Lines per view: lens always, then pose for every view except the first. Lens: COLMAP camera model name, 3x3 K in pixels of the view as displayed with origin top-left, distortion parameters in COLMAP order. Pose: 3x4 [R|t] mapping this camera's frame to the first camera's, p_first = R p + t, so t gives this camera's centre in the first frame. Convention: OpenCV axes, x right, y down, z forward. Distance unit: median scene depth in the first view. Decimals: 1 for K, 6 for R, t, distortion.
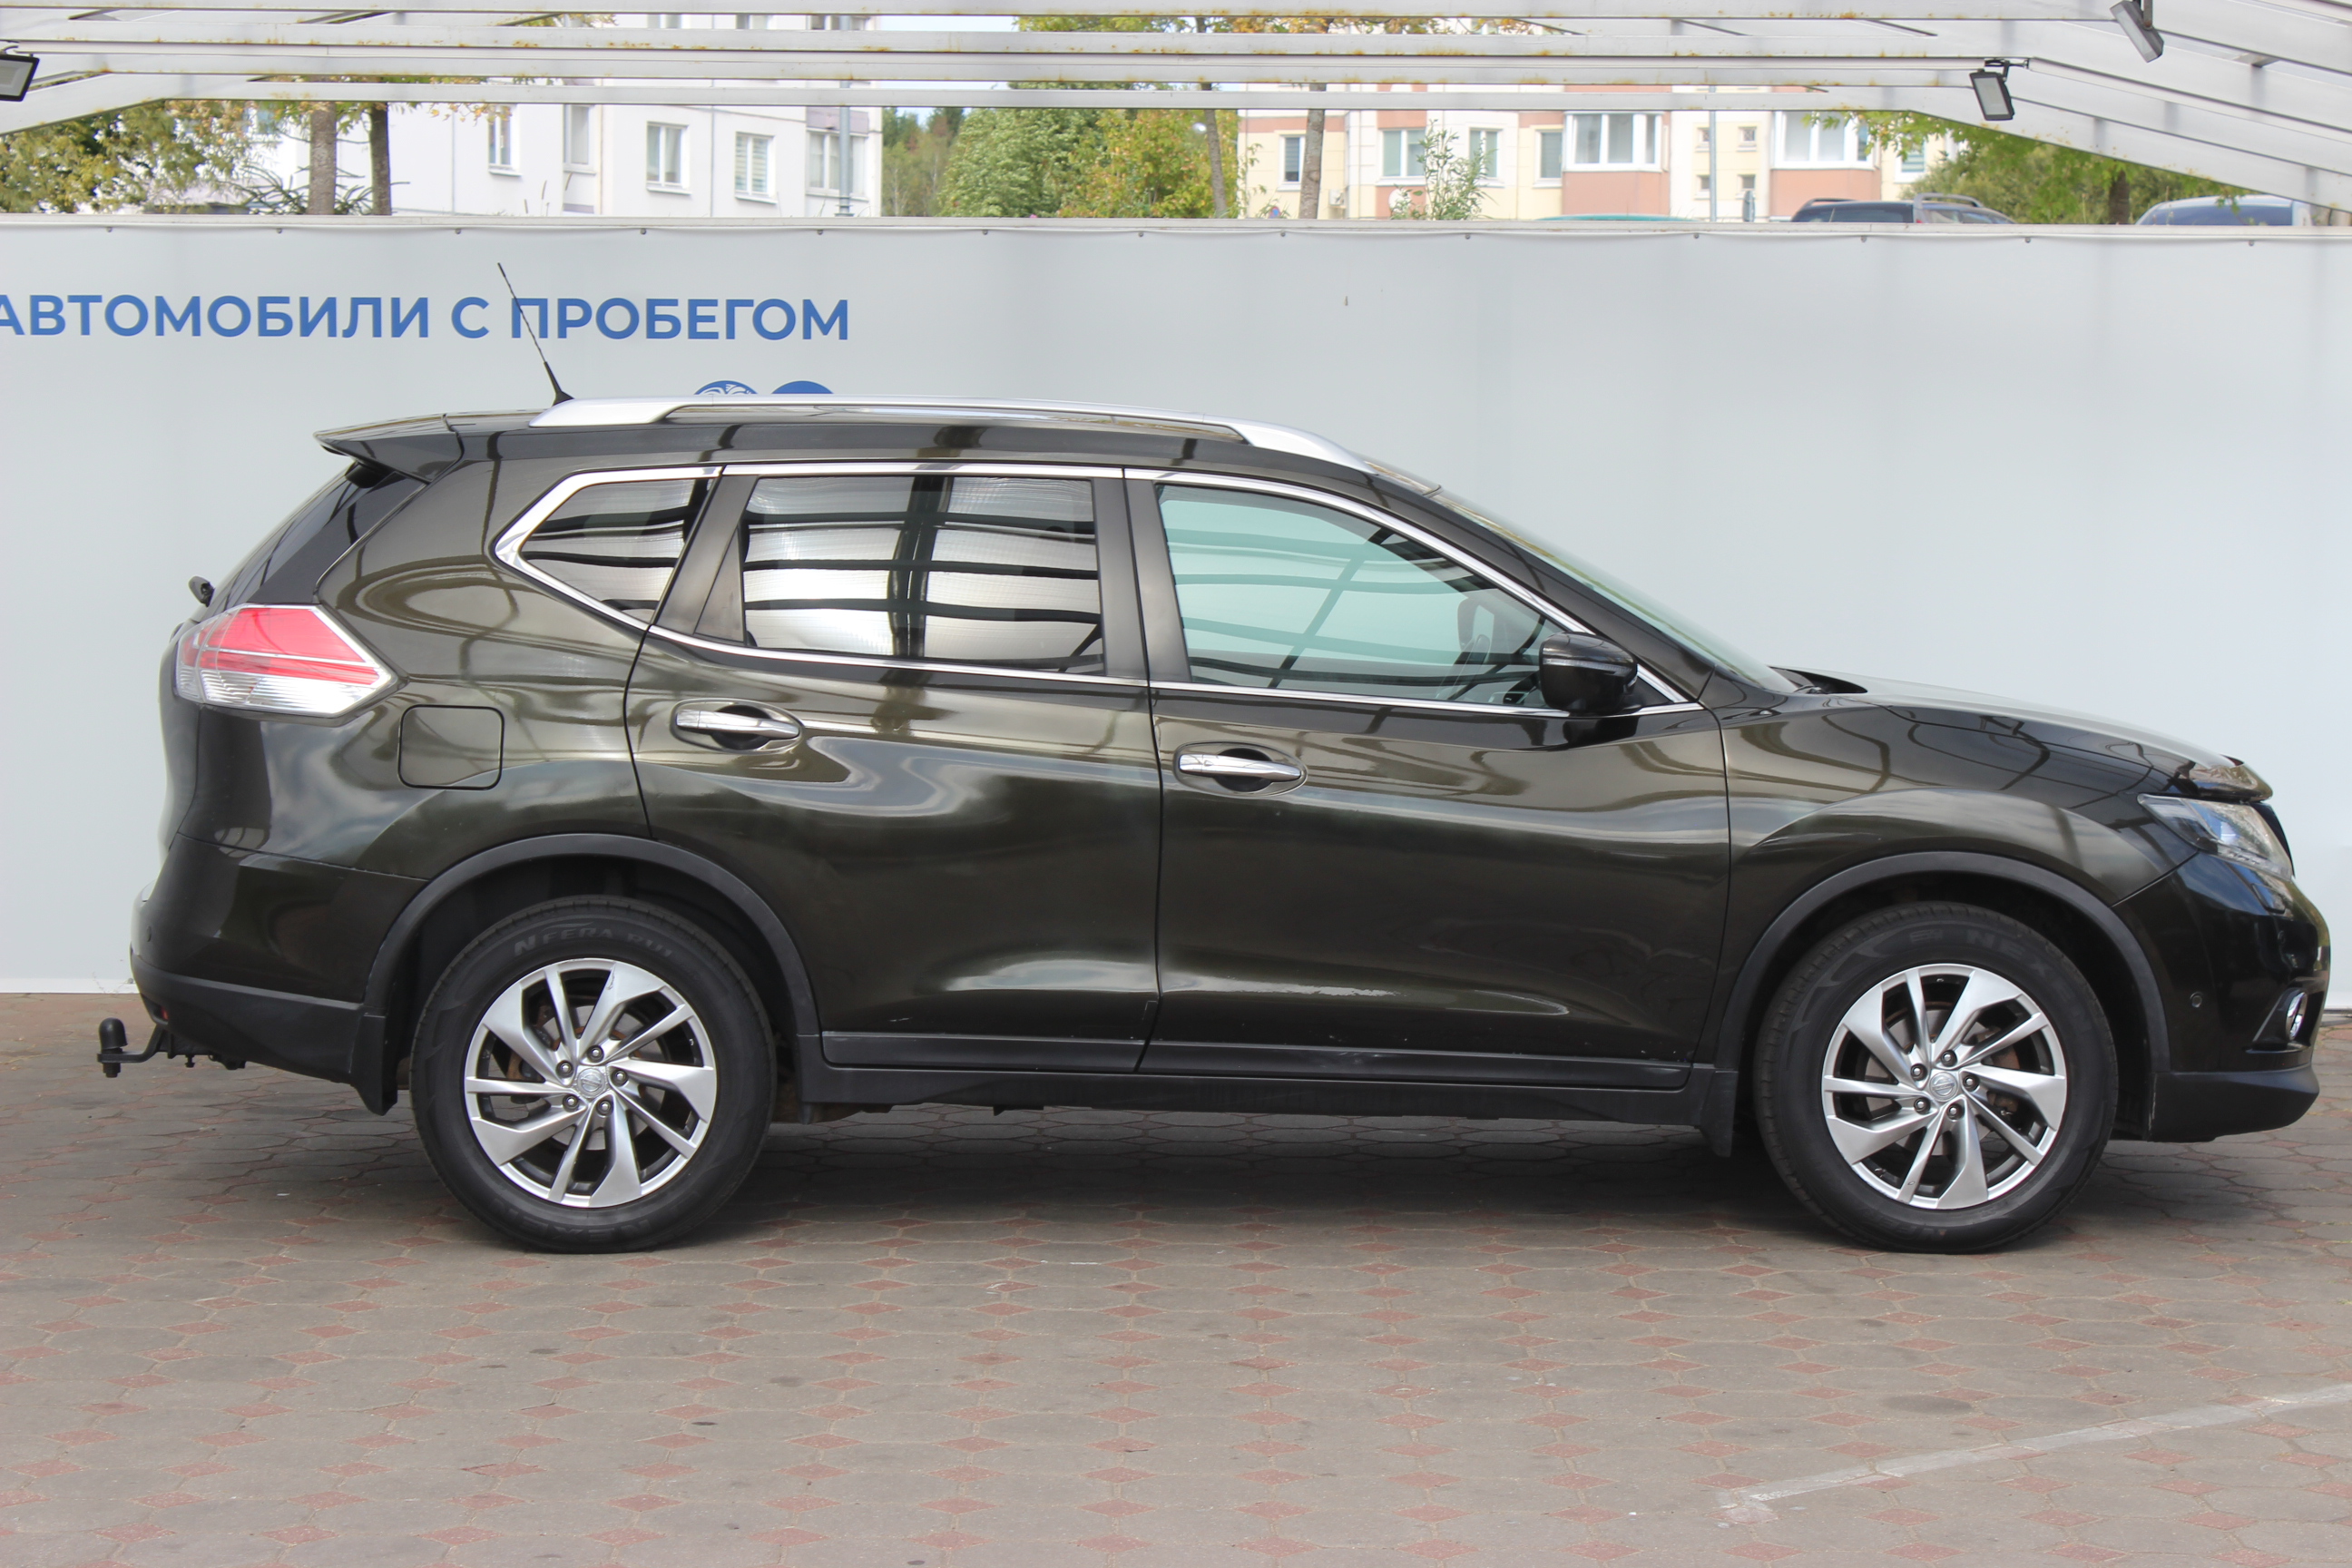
lens RADIAL K [[5314.5, 0, 1178.8], [0, 5314.5, 764.1], [0, 0, 1]] dist [0.063850, 0.000000]
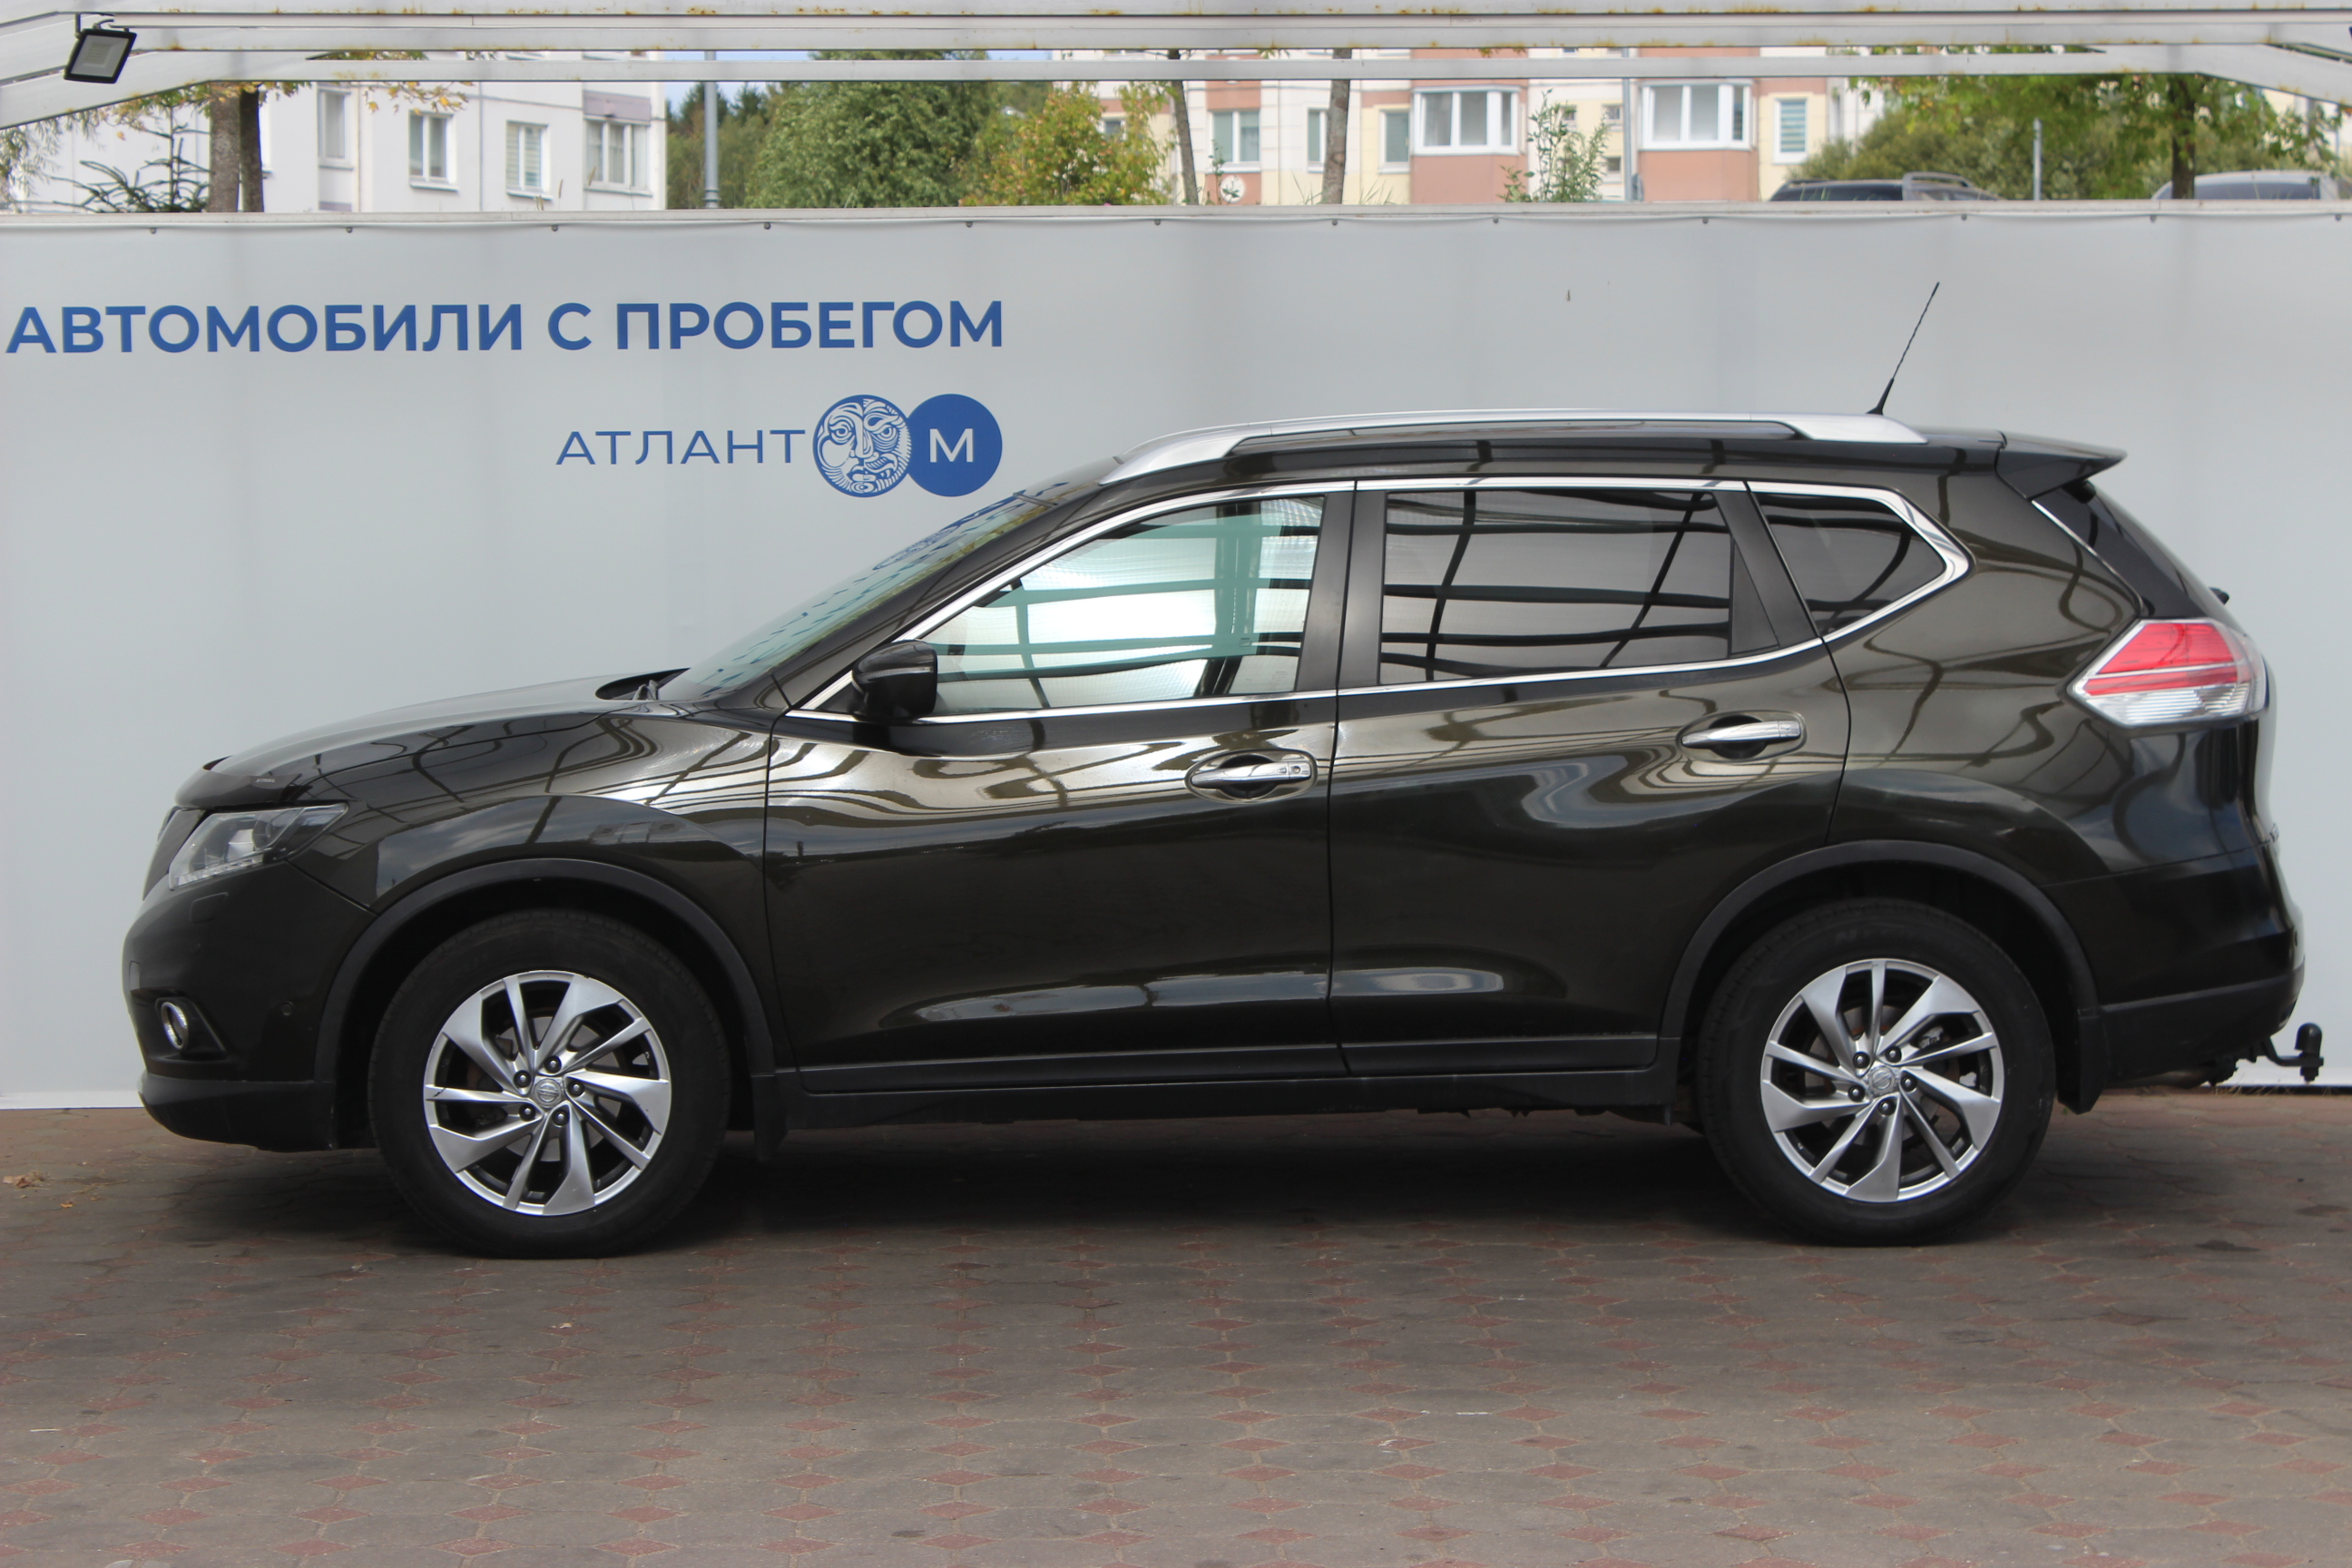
lens RADIAL K [[5814.7, 0, 1170.4], [0, 5814.7, 742.9], [0, 0, 1]] dist [0.094421, 0.000000]
pose [[0.999236, -0.014736, 0.036188, -0.099602], [0.015135, 0.999828, -0.010766, -0.005269], [-0.036023, 0.011305, 0.999287, 0.058414]]
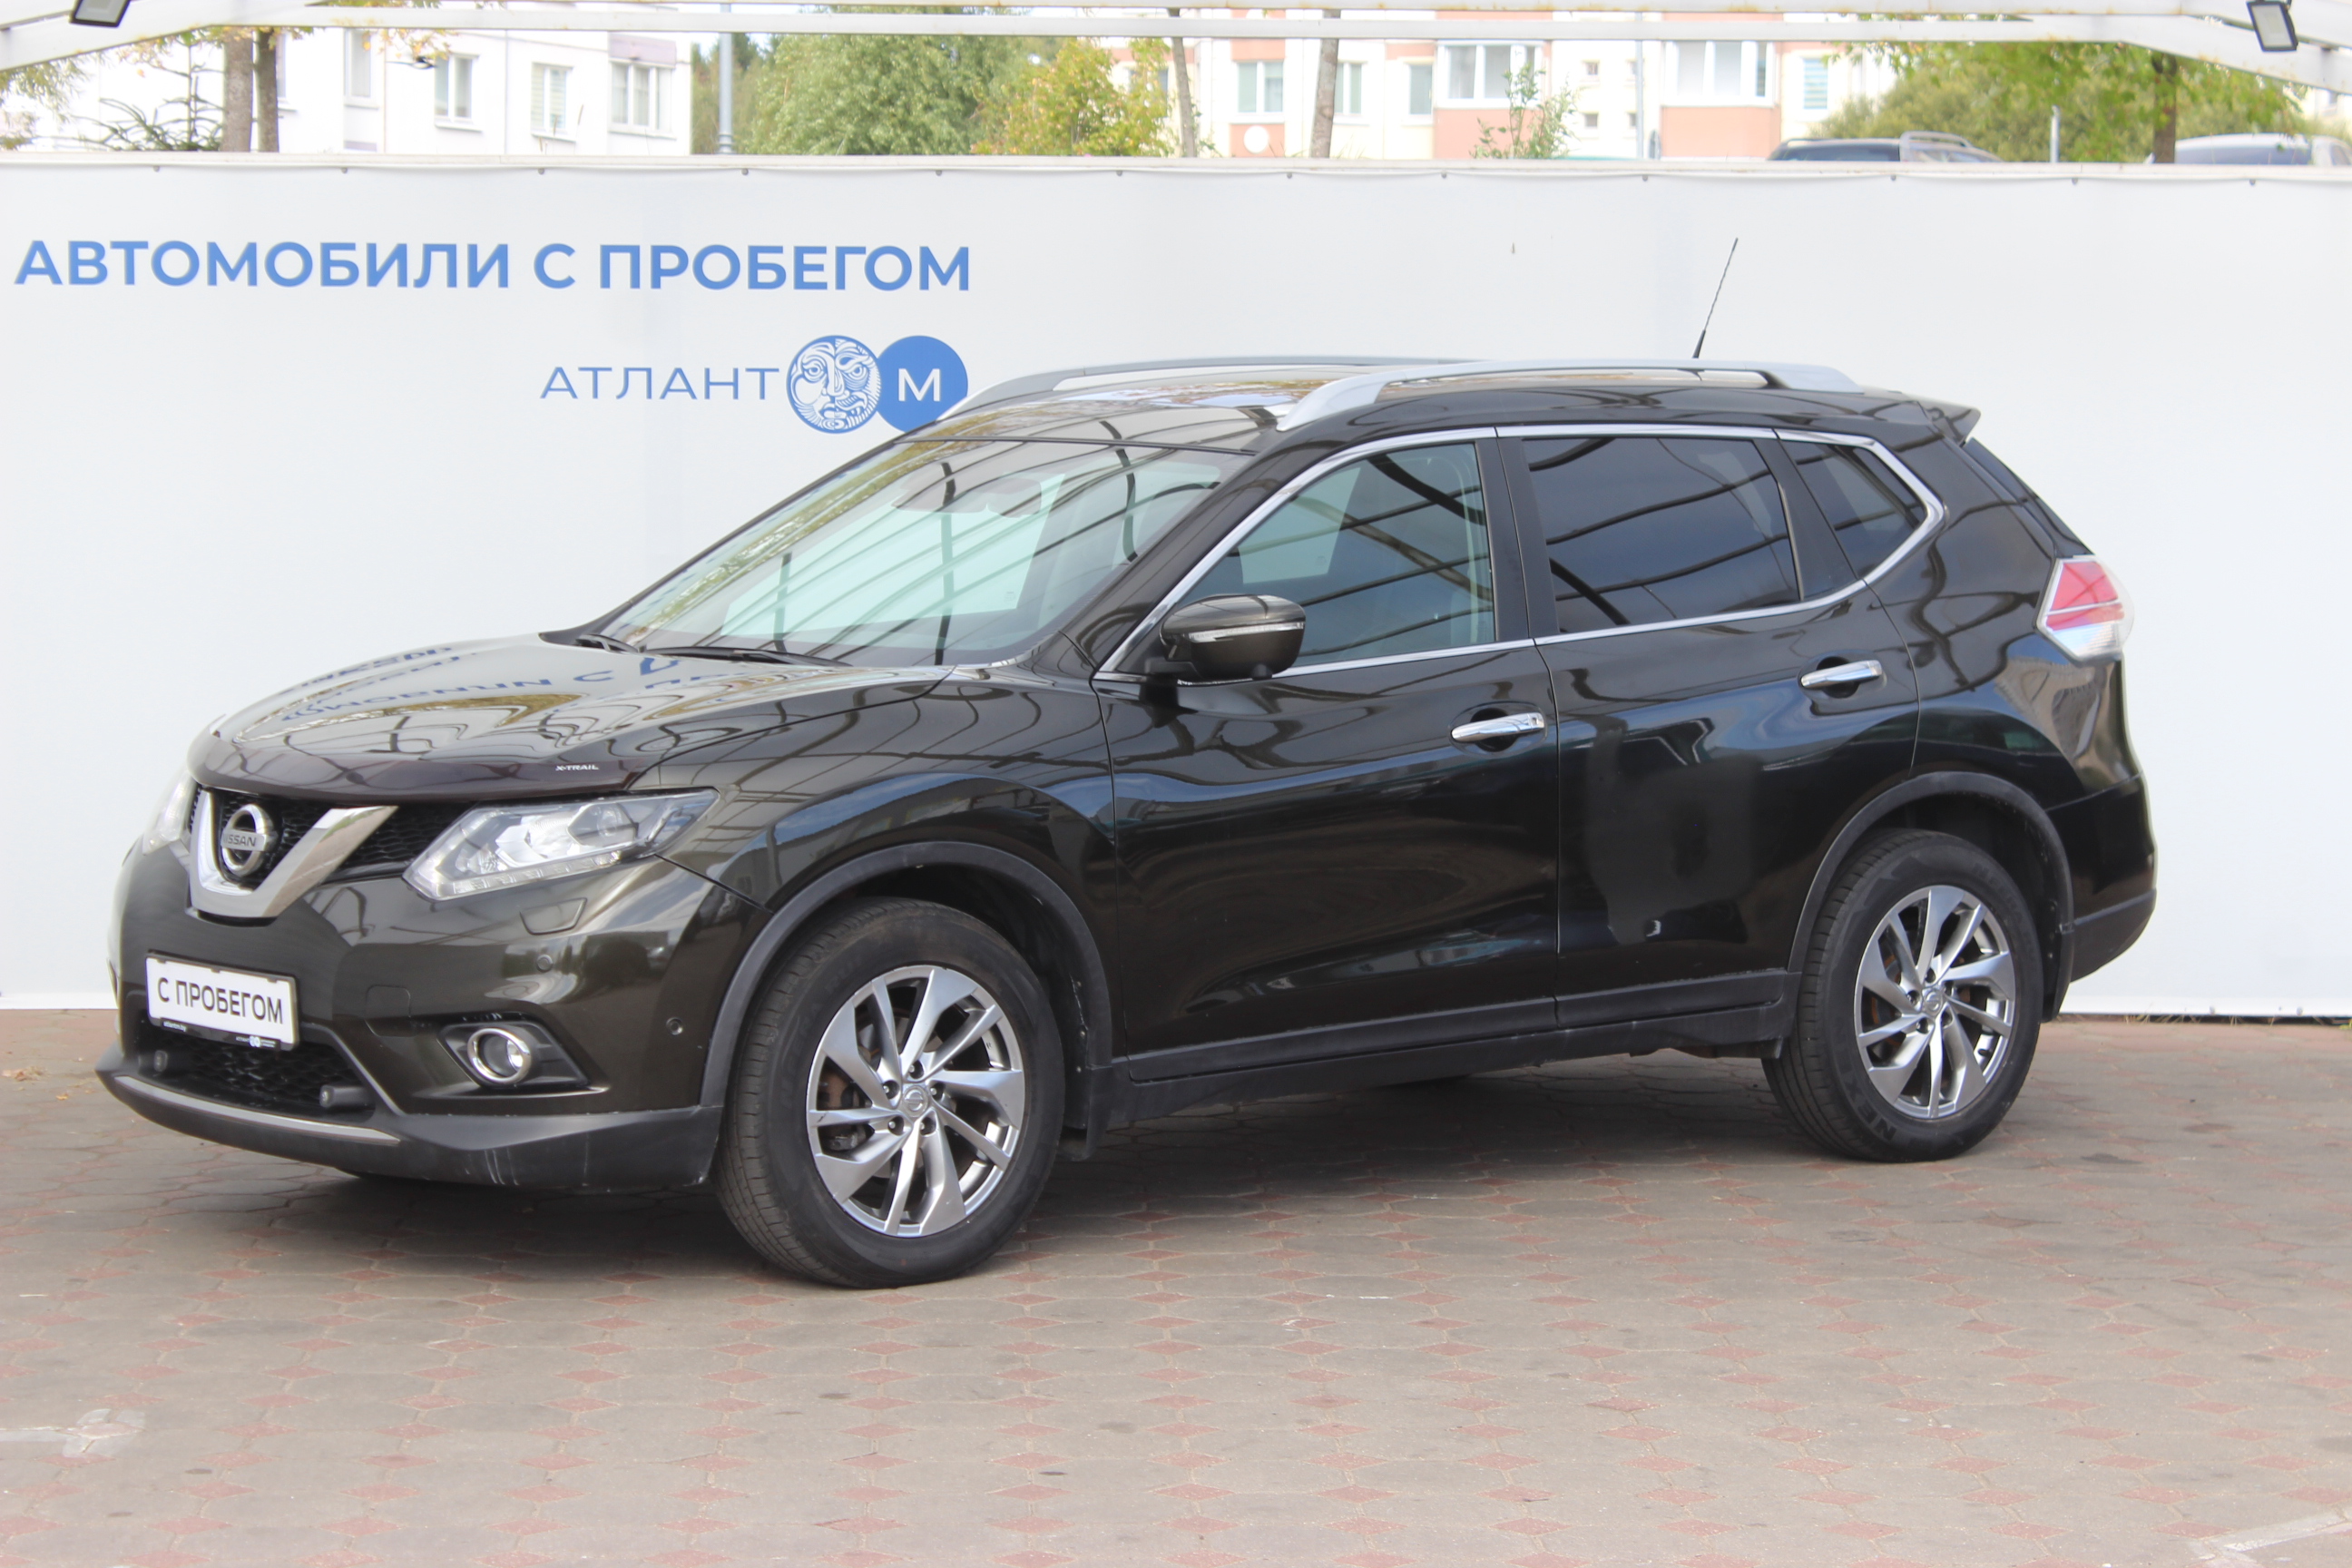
lens RADIAL K [[5814.7, 0, 1180.8], [0, 5814.7, 764.1], [0, 0, 1]] dist [0.094421, 0.000000]
pose [[0.999419, -0.002662, 0.033993, -0.085346], [0.002617, 0.999996, 0.001385, 0.000464], [-0.033997, -0.001295, 0.999421, -0.001514]]
